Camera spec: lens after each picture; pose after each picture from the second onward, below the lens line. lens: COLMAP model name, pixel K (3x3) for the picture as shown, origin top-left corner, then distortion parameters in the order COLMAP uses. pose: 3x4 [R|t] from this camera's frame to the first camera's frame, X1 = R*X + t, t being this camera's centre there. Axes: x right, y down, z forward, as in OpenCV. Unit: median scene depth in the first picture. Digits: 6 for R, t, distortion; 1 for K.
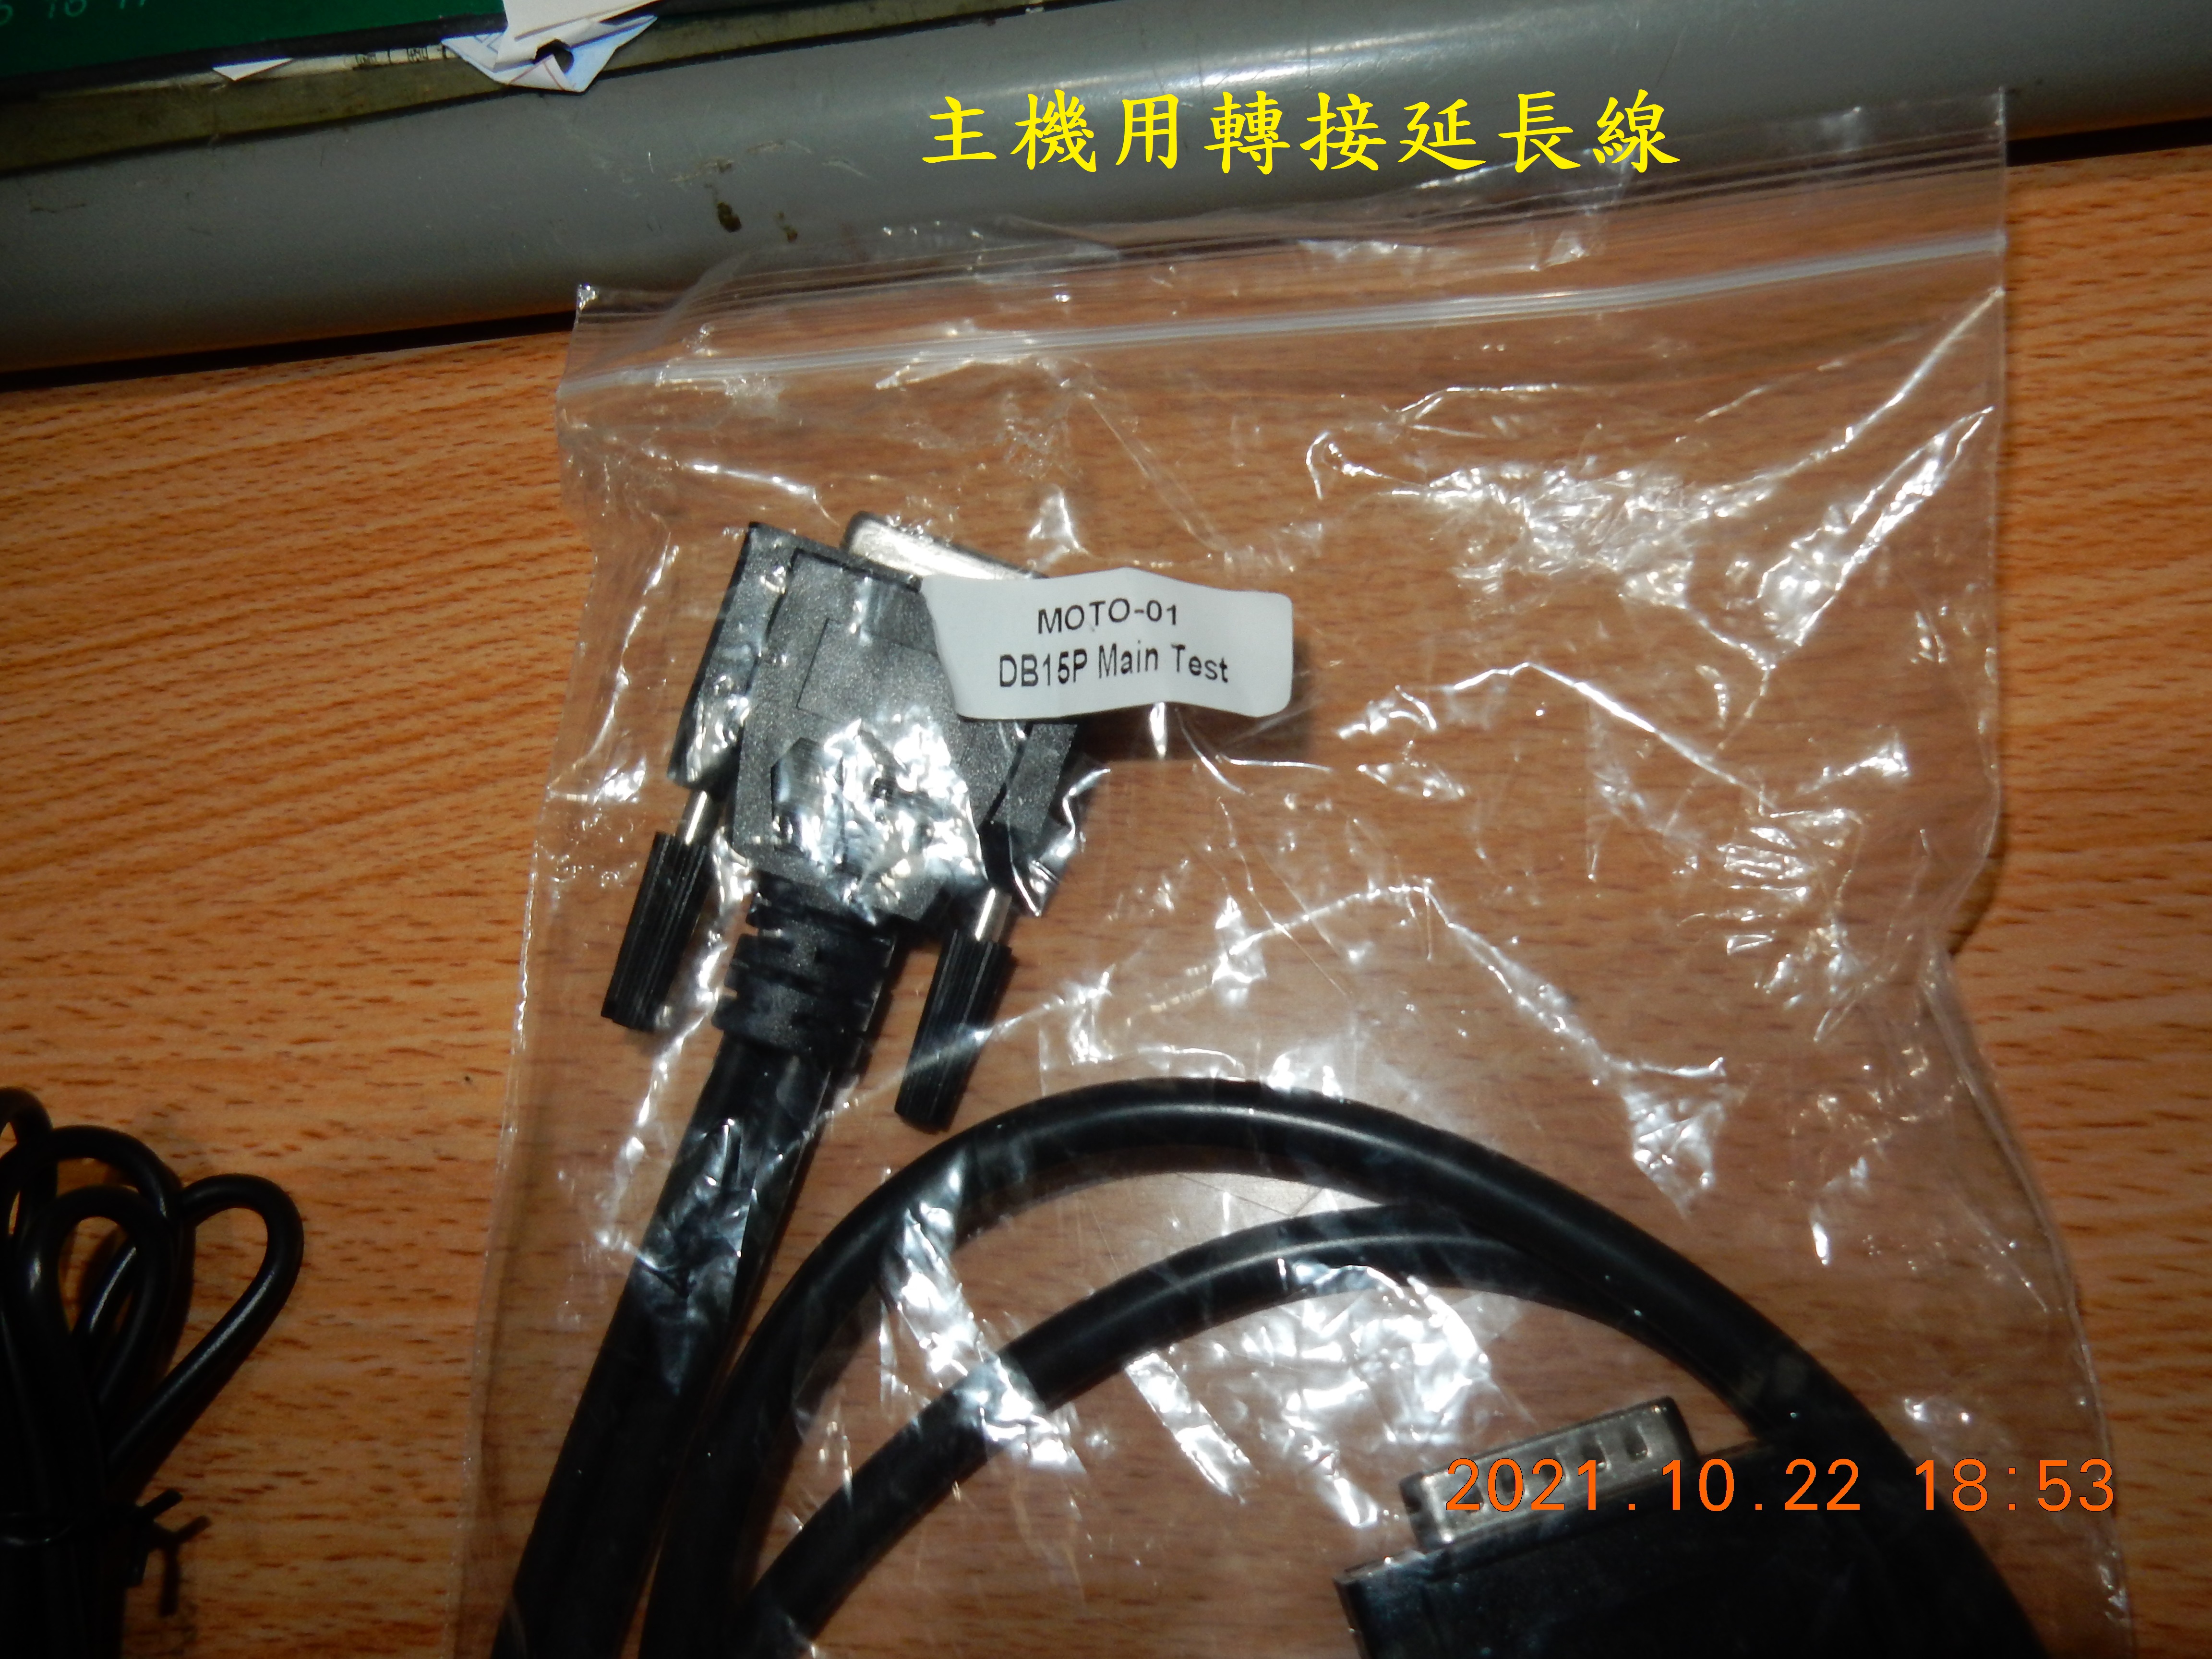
lens RADIAL K [[1669.1, 0, 1094.1], [0, 1669.1, 833.7], [0, 0, 1]] dist [0.006466, -0.005830]
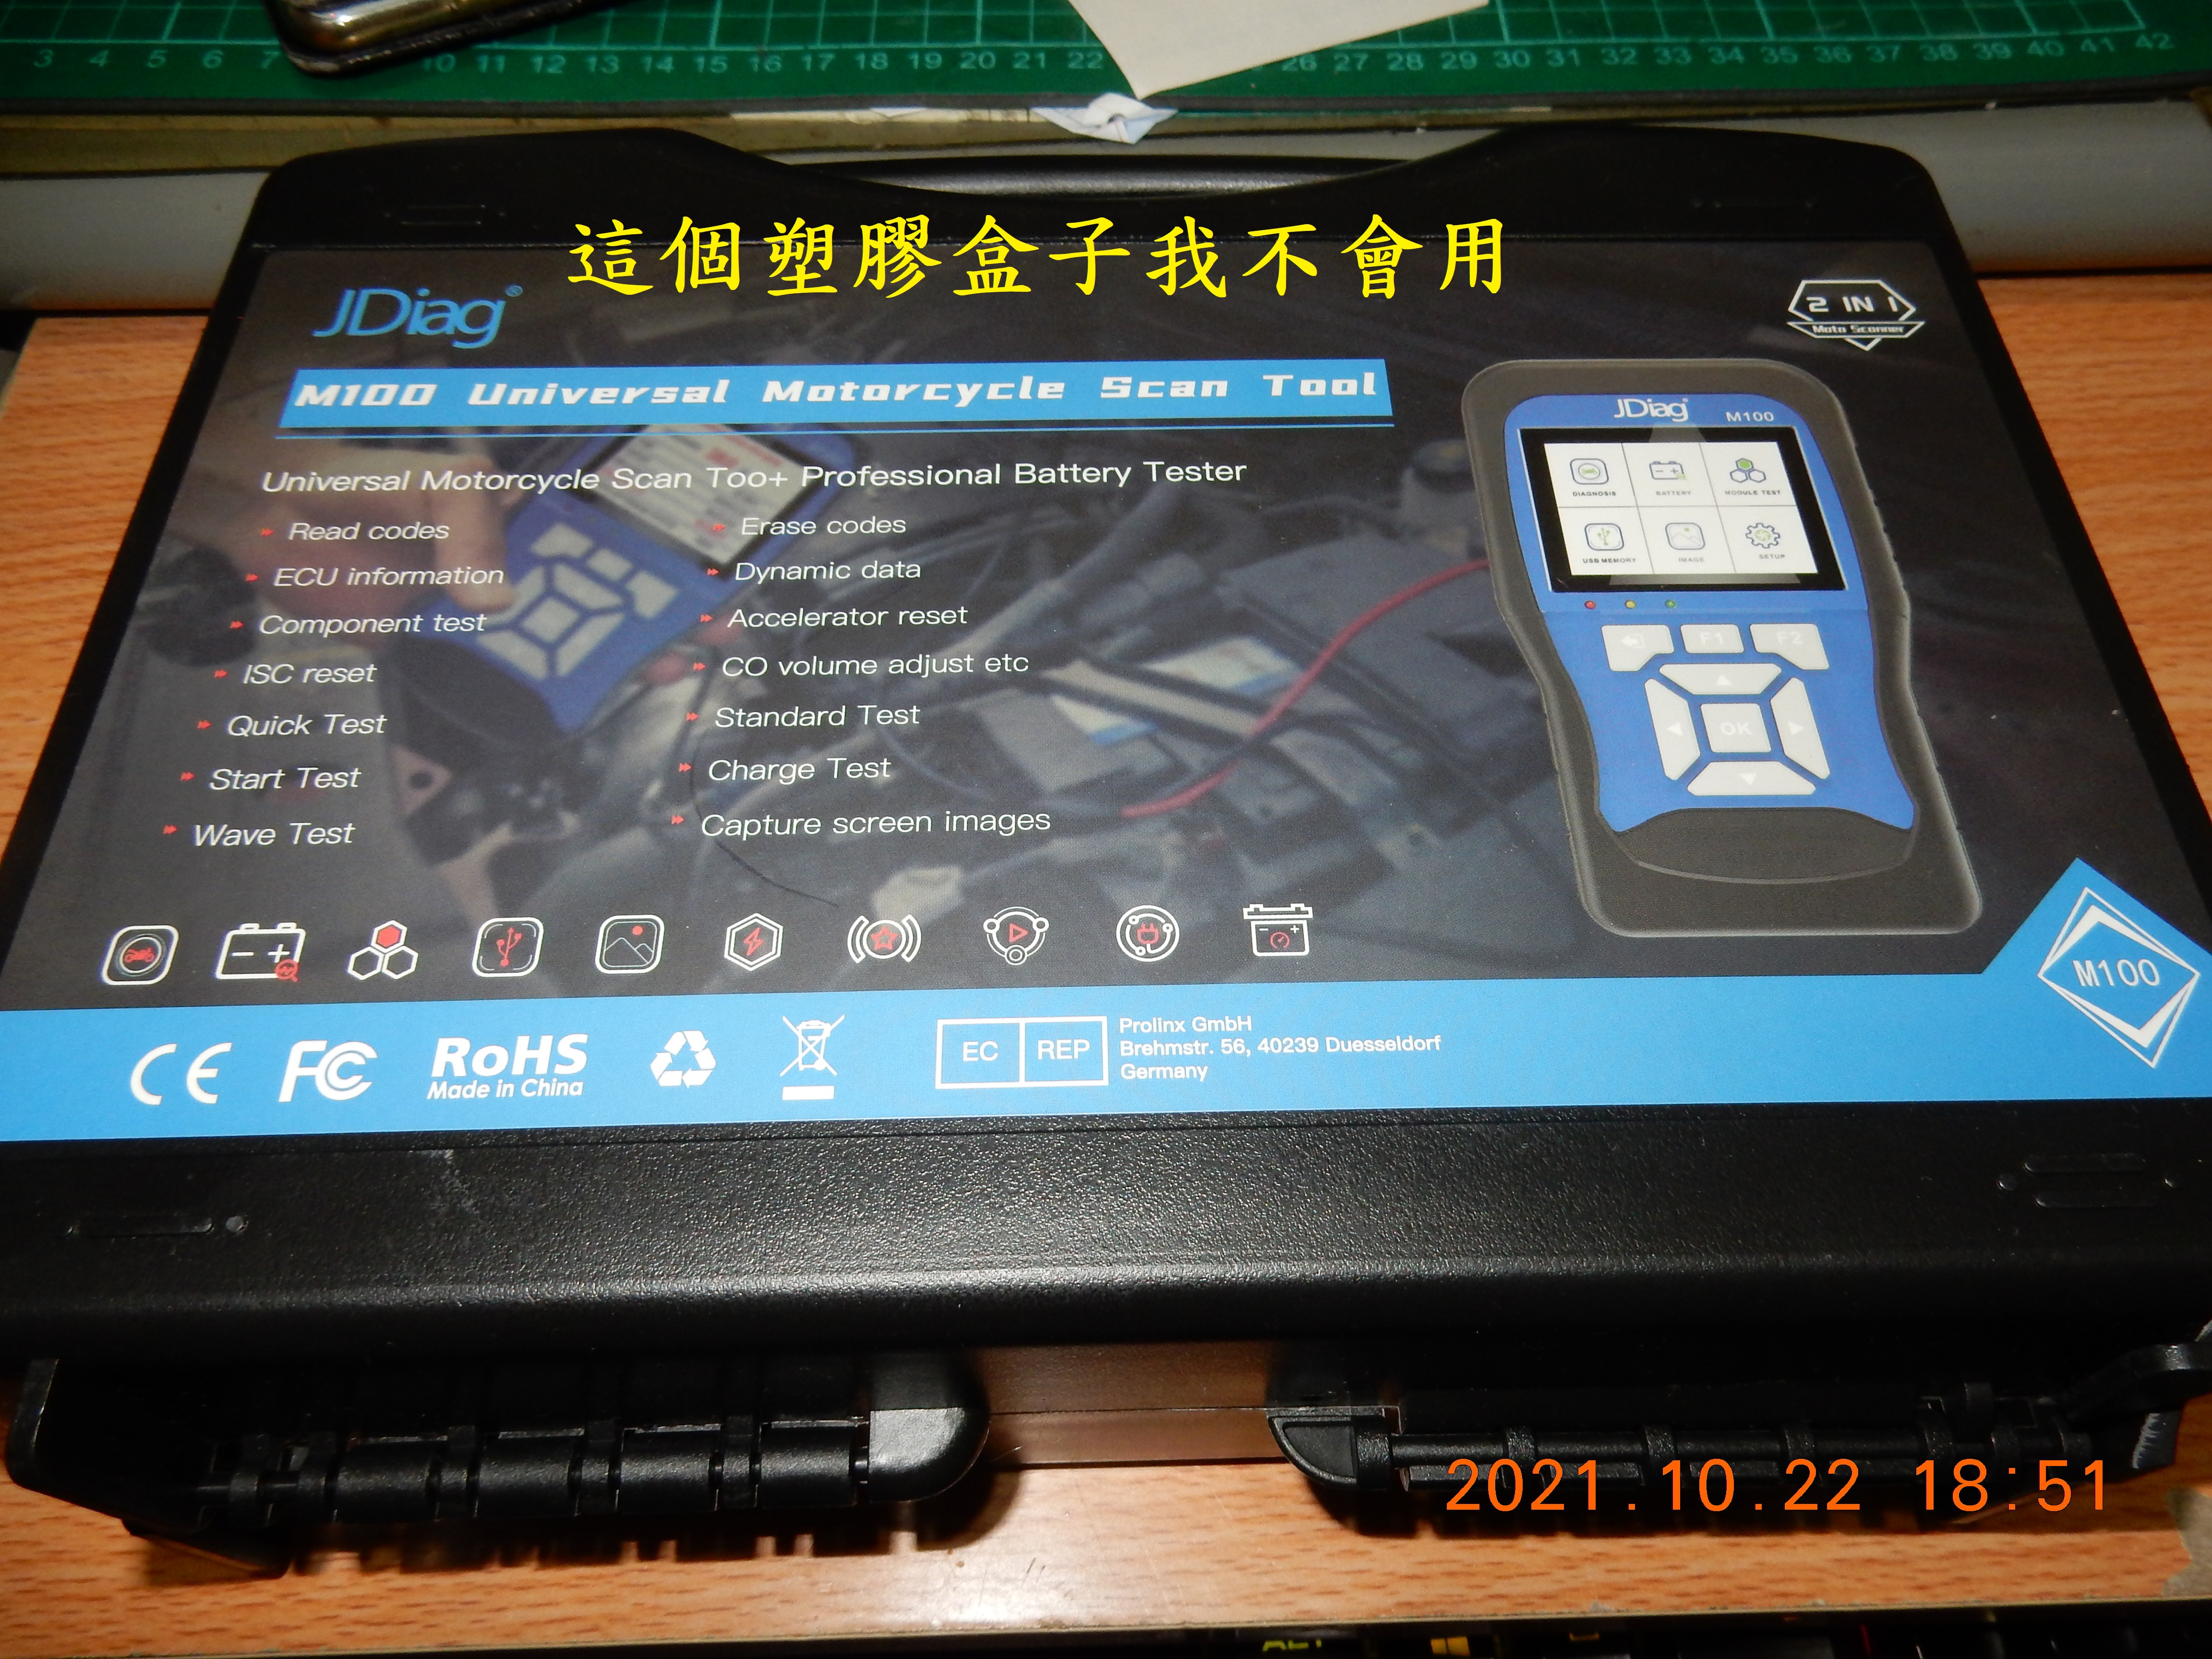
lens RADIAL K [[1669.1, 0, 1095.4], [0, 1669.1, 828.7], [0, 0, 1]] dist [0.006466, -0.005830]
pose [[0.985060, 0.072177, 0.156357, -0.511799], [-0.033058, 0.970299, -0.239641, 0.527949], [-0.169009, 0.230892, 0.958188, -0.331781]]
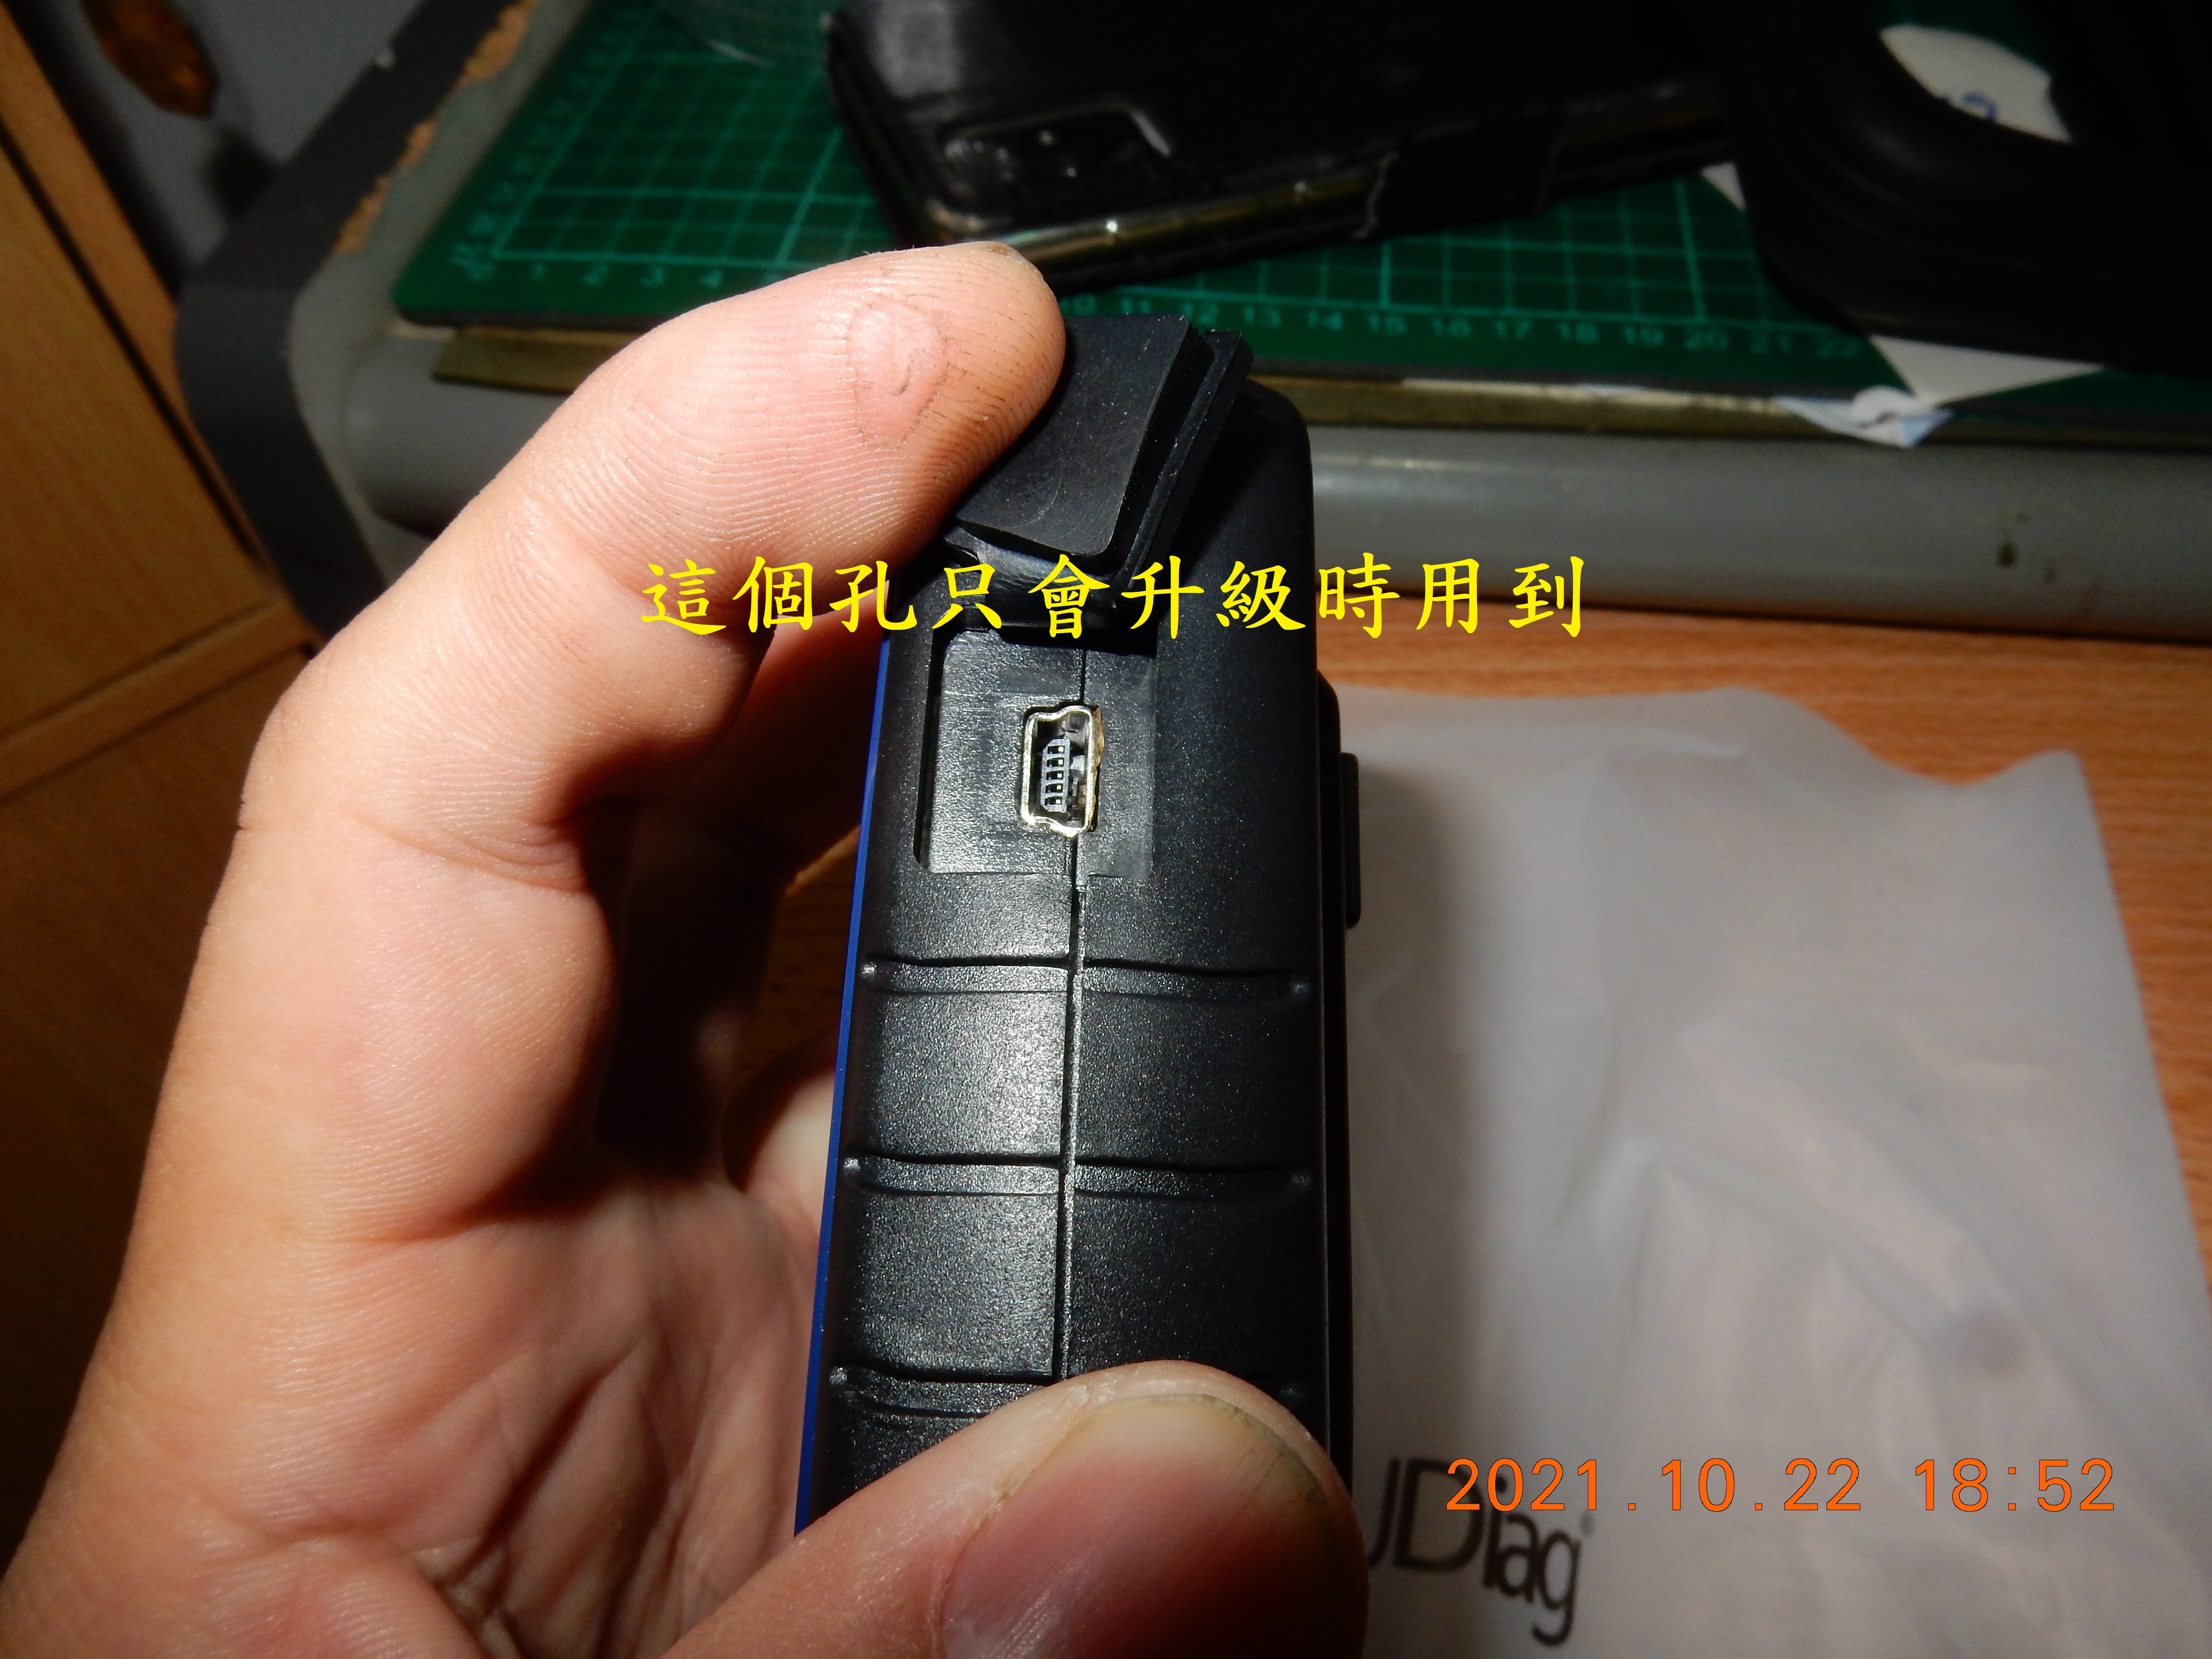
lens RADIAL K [[1669.1, 0, 1087.2], [0, 1669.1, 817.7], [0, 0, 1]] dist [0.006466, -0.005830]
pose [[0.981421, 0.189472, 0.030222, -0.865461], [-0.165318, 0.915008, -0.368008, 0.378327], [-0.097381, 0.356175, 0.929331, -0.037222]]
